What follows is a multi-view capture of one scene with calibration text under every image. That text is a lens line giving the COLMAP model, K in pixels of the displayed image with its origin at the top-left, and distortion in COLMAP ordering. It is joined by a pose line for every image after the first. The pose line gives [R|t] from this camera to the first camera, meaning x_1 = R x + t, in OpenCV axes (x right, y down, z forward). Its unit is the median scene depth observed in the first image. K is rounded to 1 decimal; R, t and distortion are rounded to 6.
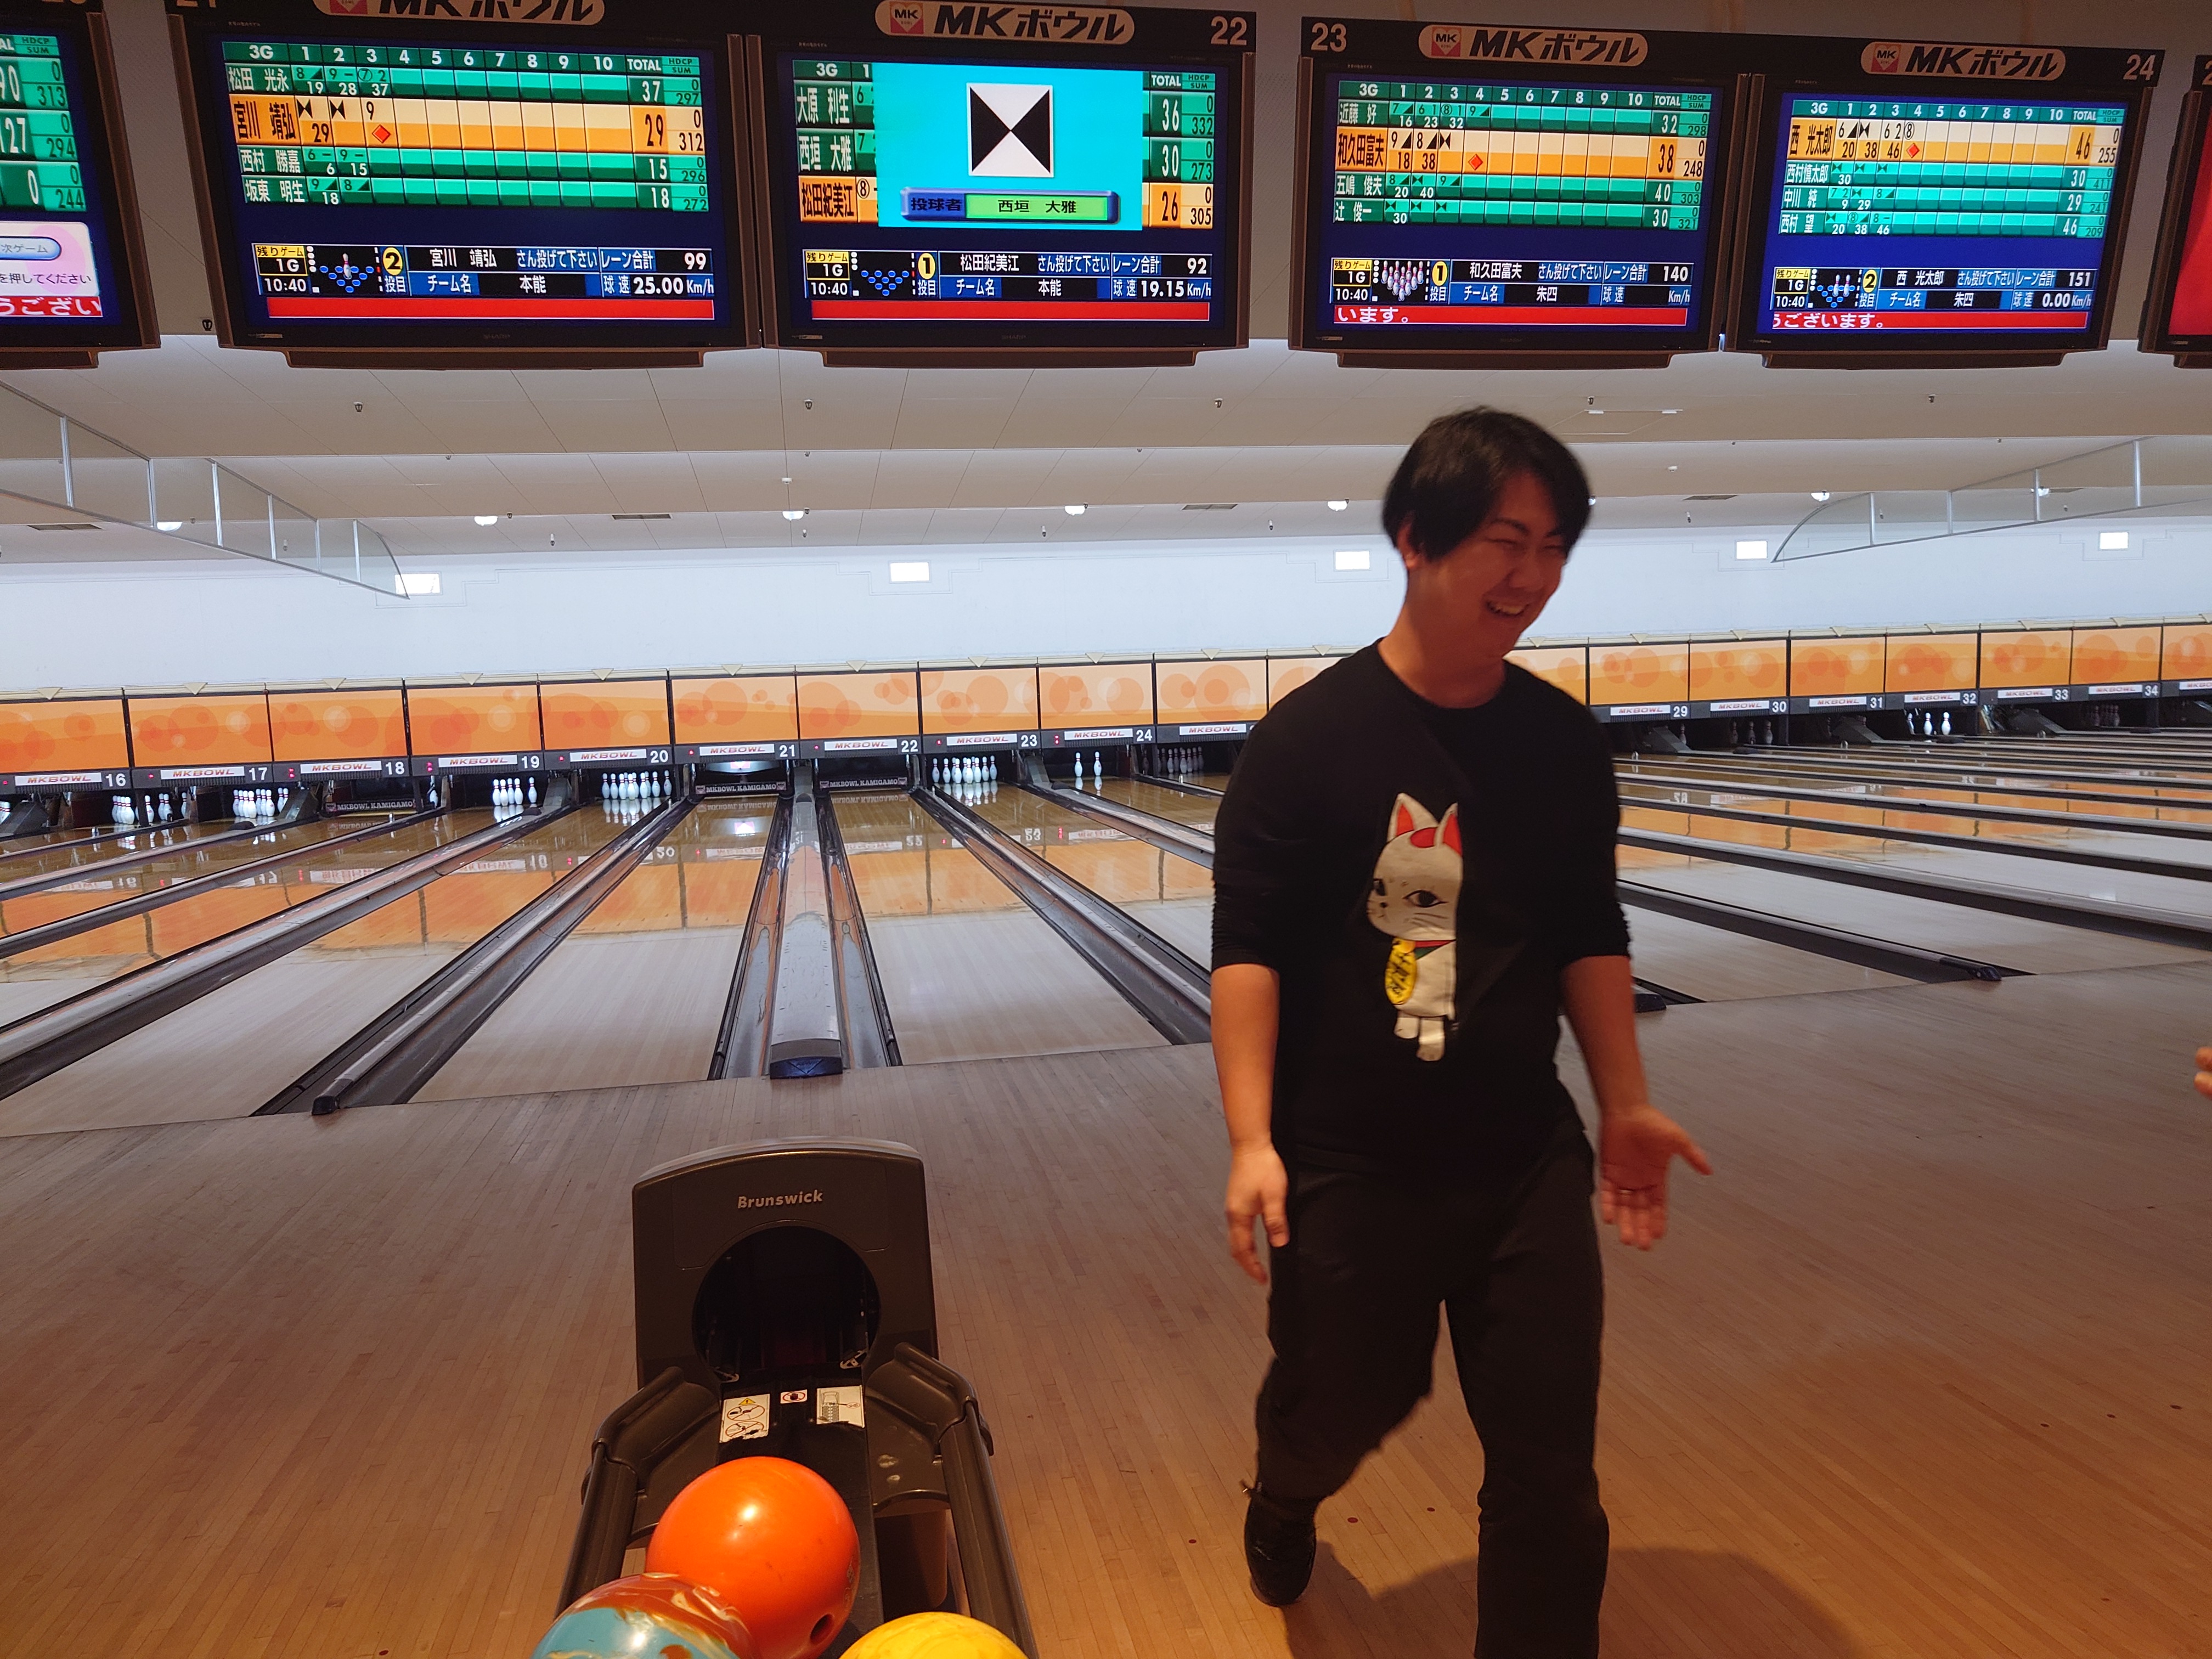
lens RADIAL K [[1598.7, 0, 1112.9], [0, 1598.7, 856.1], [0, 0, 1]] dist [-0.001935, 0.001634]
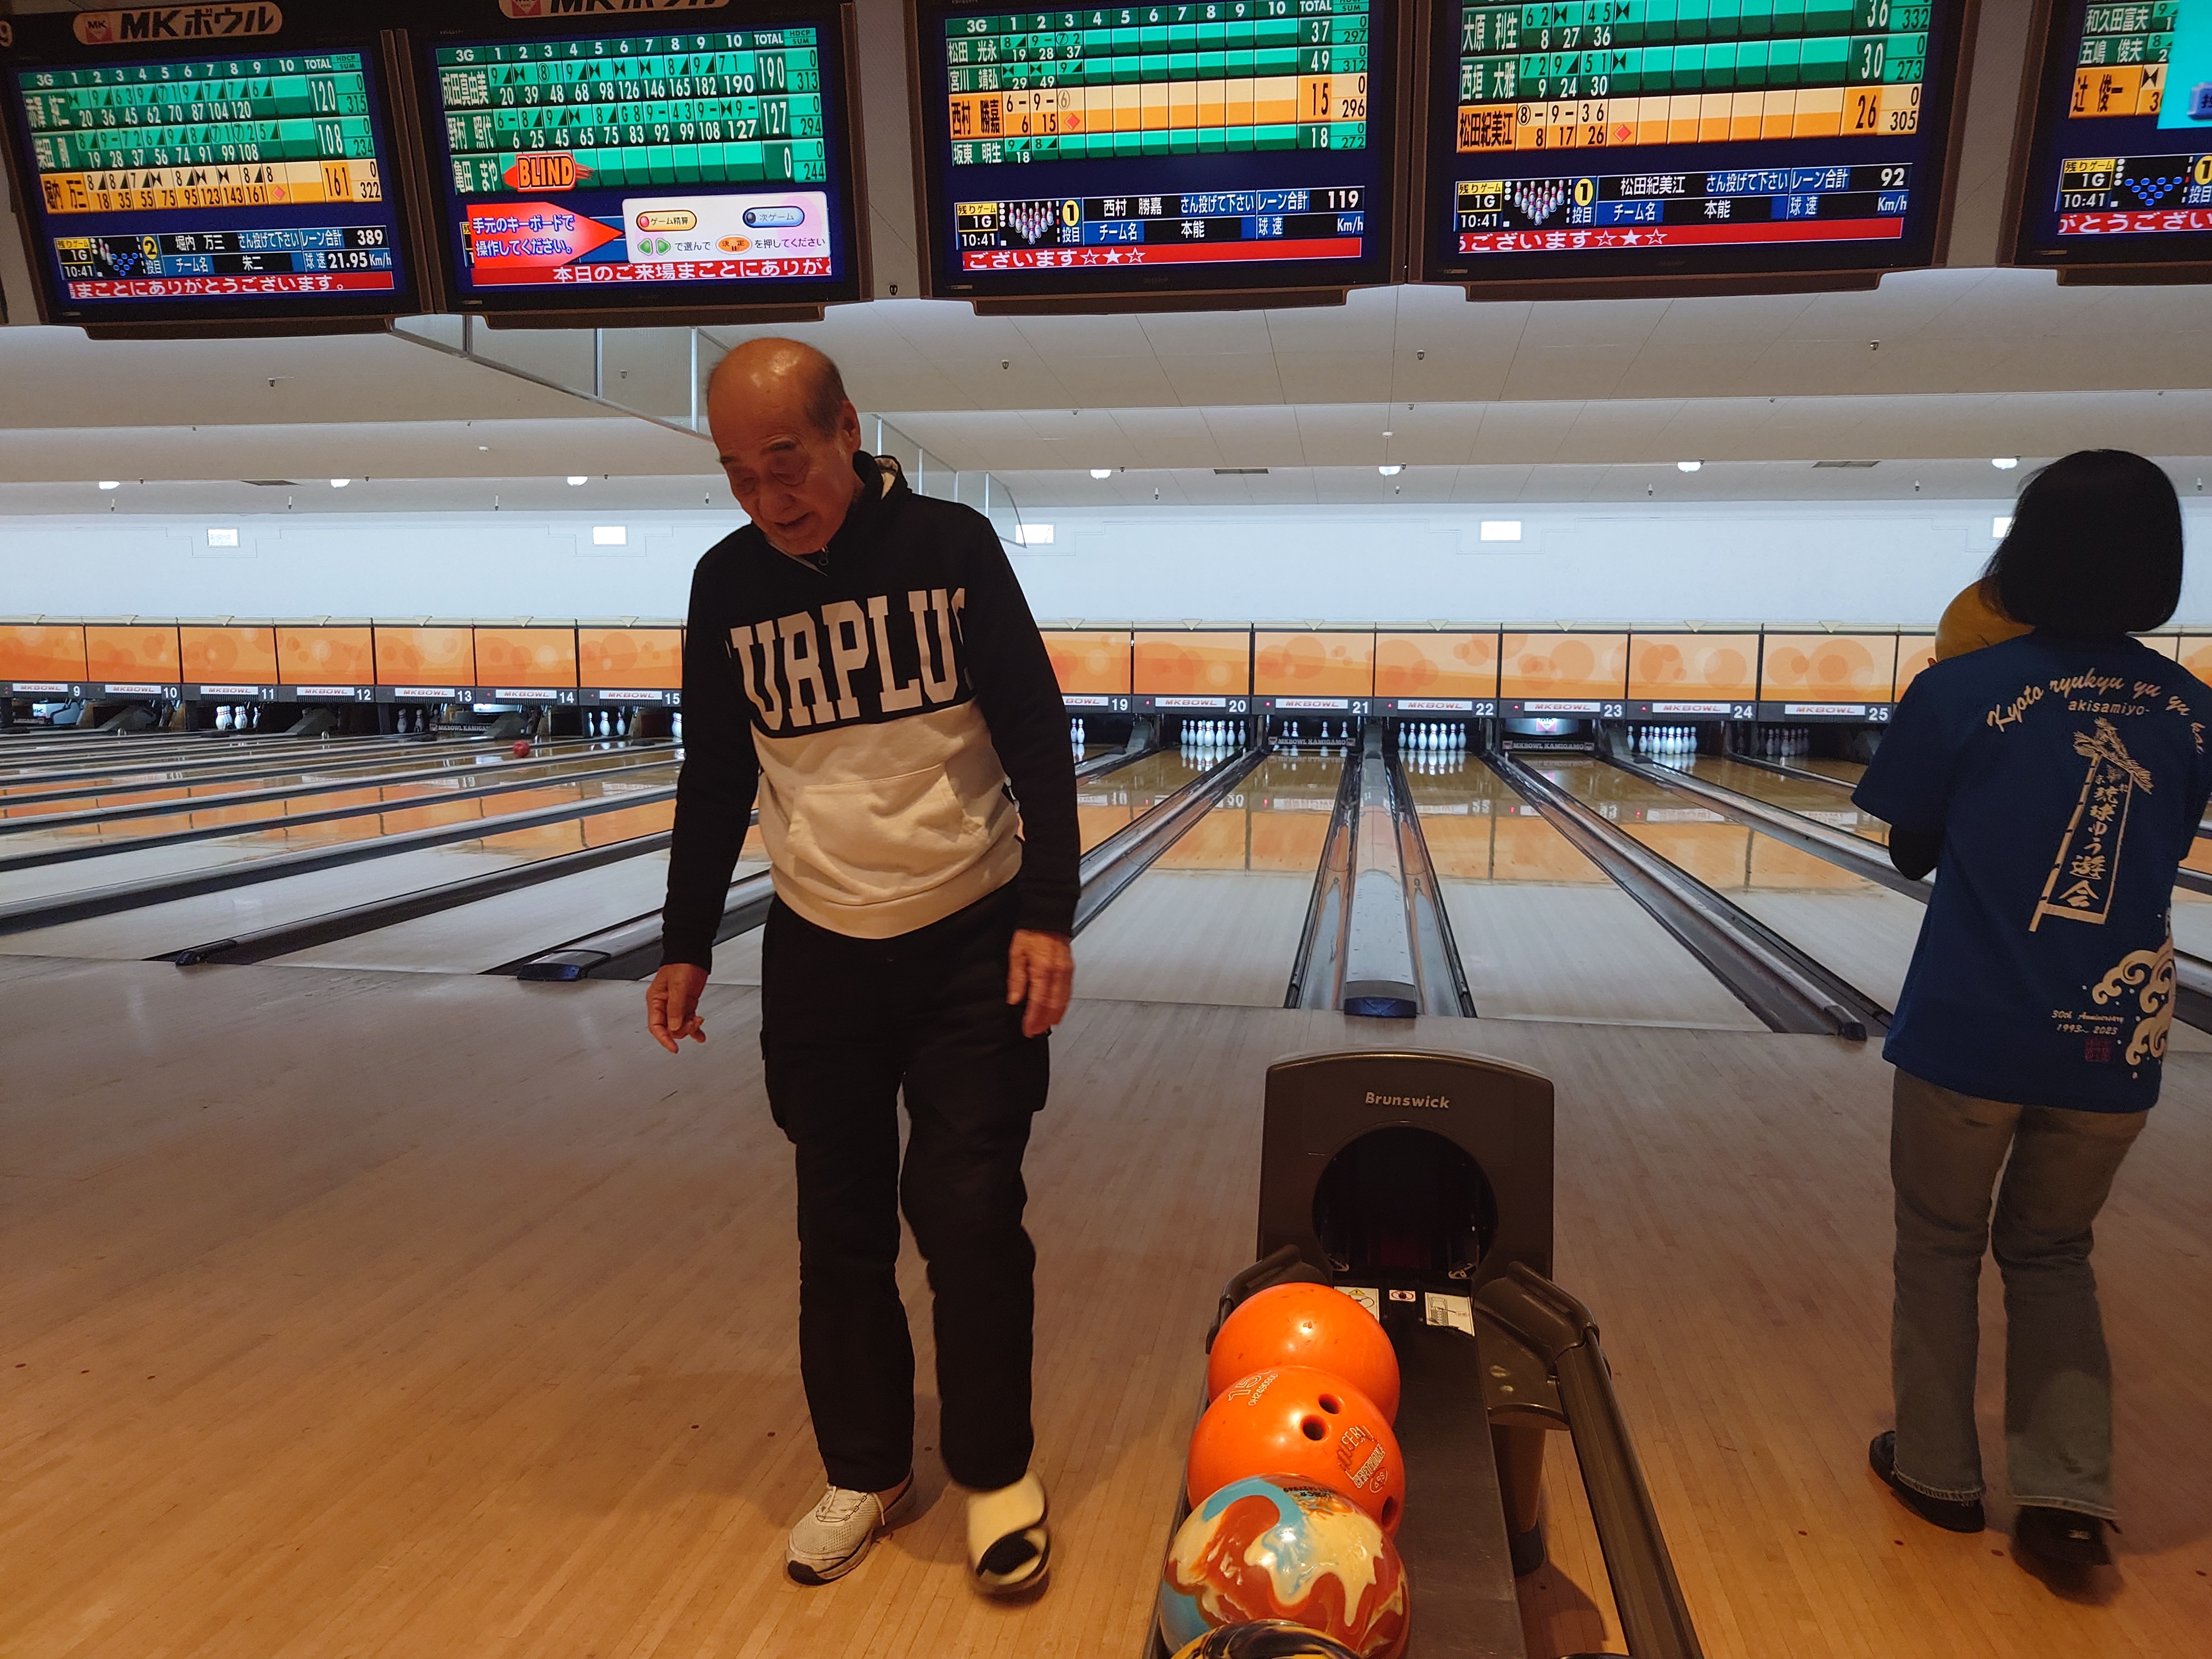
lens RADIAL K [[1600.6, 0, 1096.1], [0, 1600.6, 858.2], [0, 0, 1]] dist [-0.002270, 0.001532]
pose [[0.935307, 0.087852, -0.342759, -0.023106], [-0.079852, 0.996104, 0.037414, 0.015744], [0.344710, -0.007623, 0.938678, -0.007490]]
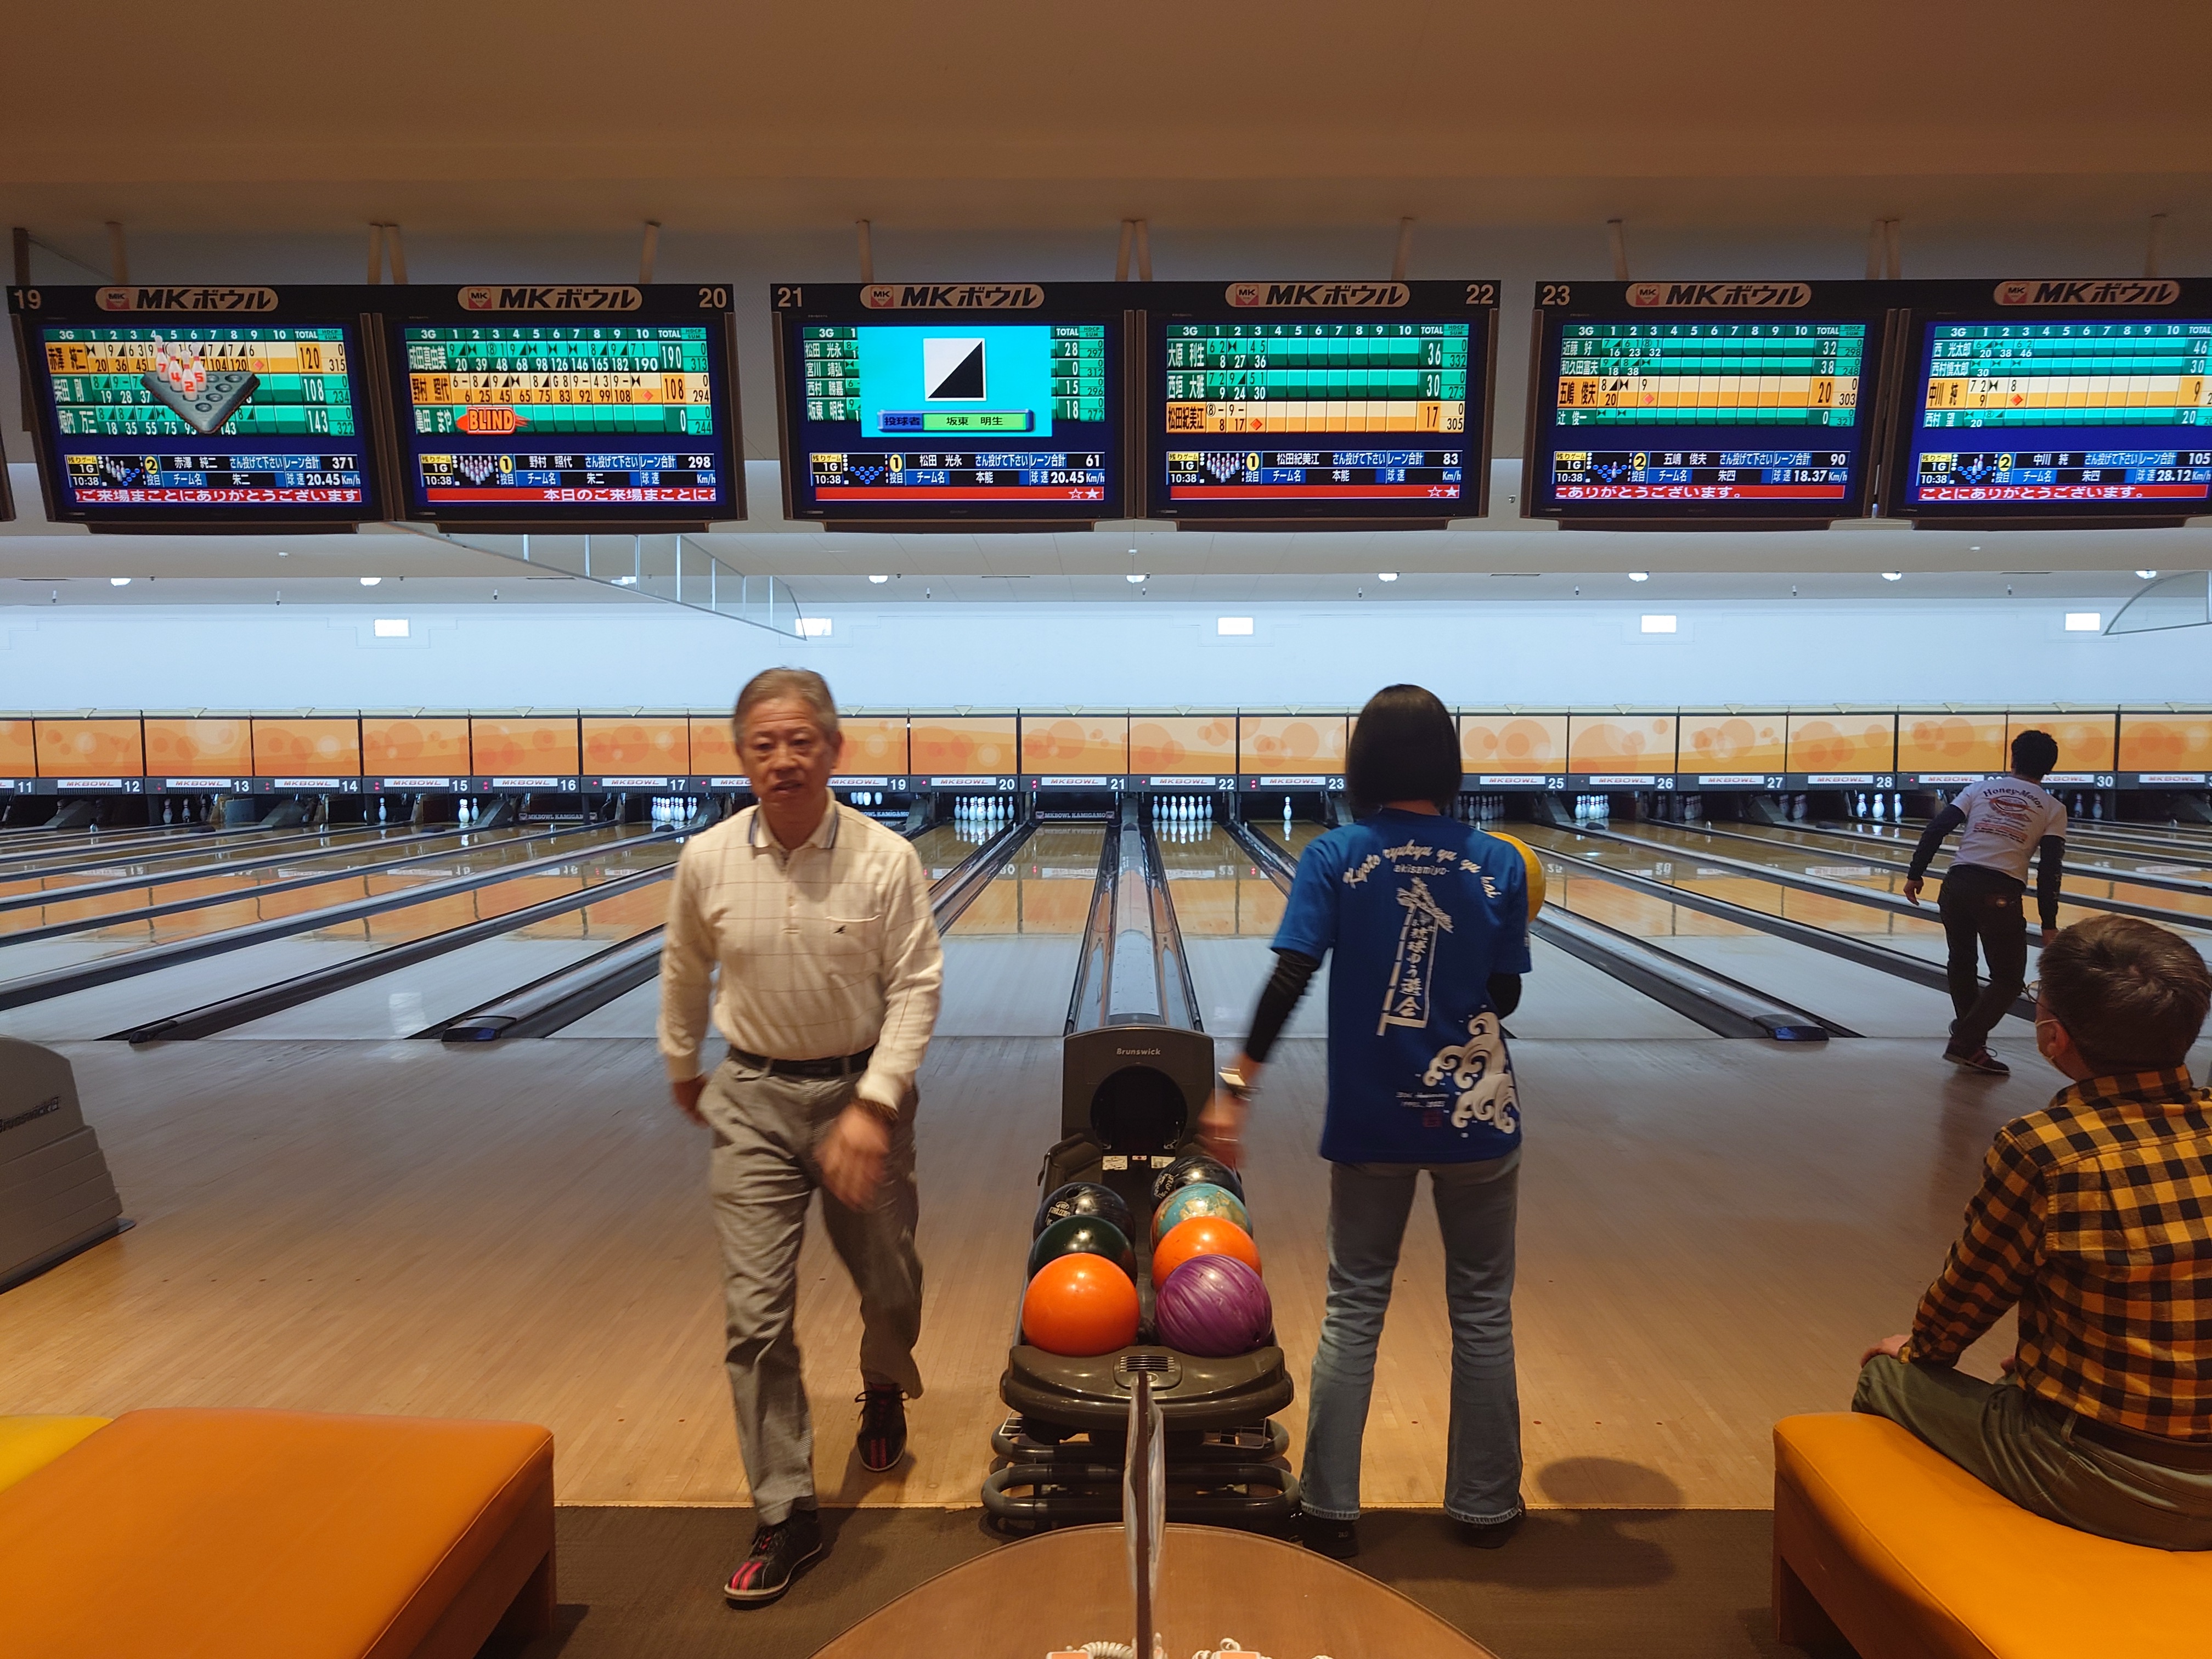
lens RADIAL K [[1604.9, 0, 1123.5], [0, 1604.9, 835.2], [0, 0, 1]] dist [-0.005429, 0.009787]
pose [[0.980805, 0.048308, -0.188910, 0.049186], [-0.054620, 0.998105, -0.028348, 0.004474], [0.187182, 0.038122, 0.981585, -0.355670]]
